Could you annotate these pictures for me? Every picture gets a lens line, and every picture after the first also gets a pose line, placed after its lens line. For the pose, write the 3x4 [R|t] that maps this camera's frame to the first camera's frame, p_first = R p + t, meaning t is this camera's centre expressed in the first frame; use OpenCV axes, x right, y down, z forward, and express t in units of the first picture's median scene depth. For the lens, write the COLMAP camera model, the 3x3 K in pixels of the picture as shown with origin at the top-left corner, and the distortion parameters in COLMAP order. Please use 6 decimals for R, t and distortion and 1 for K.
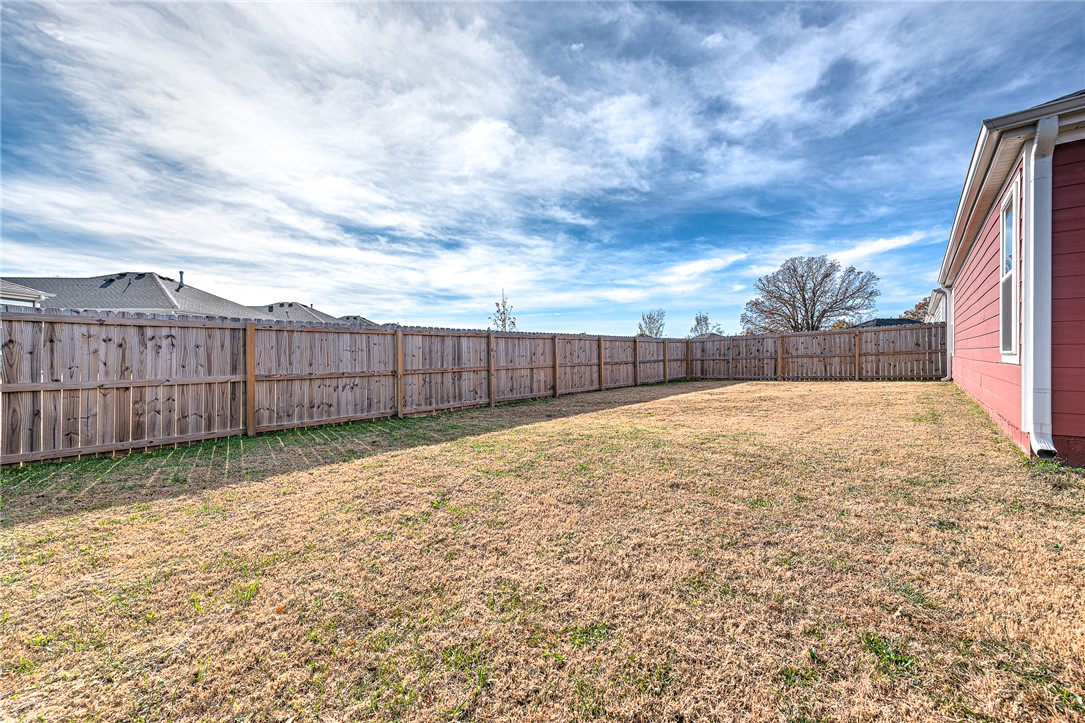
lens RADIAL K [[430.3, 0, 554.7], [0, 430.3, 363.7], [0, 0, 1]] dist [-0.009221, -0.000484]
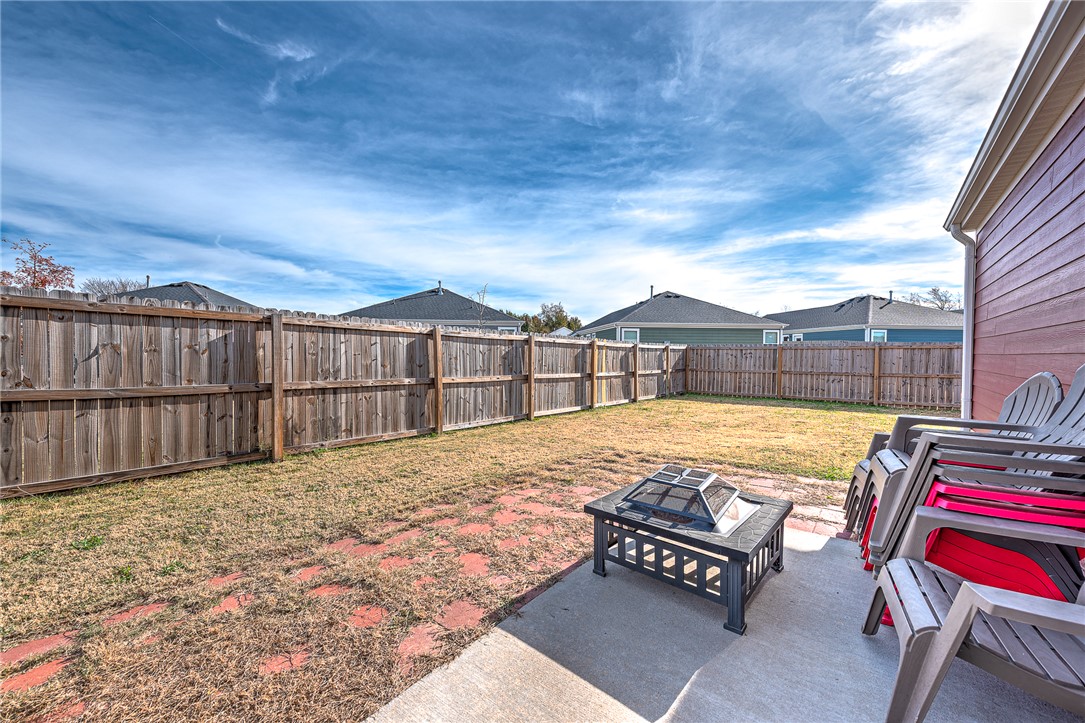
lens RADIAL K [[430.3, 0, 554.7], [0, 430.3, 363.7], [0, 0, 1]] dist [-0.009221, -0.000484]
pose [[0.062903, 0.030100, -0.997566, 1.162000], [-0.029349, 0.999169, 0.028297, -0.029926], [0.997588, 0.027498, 0.063734, -0.229889]]
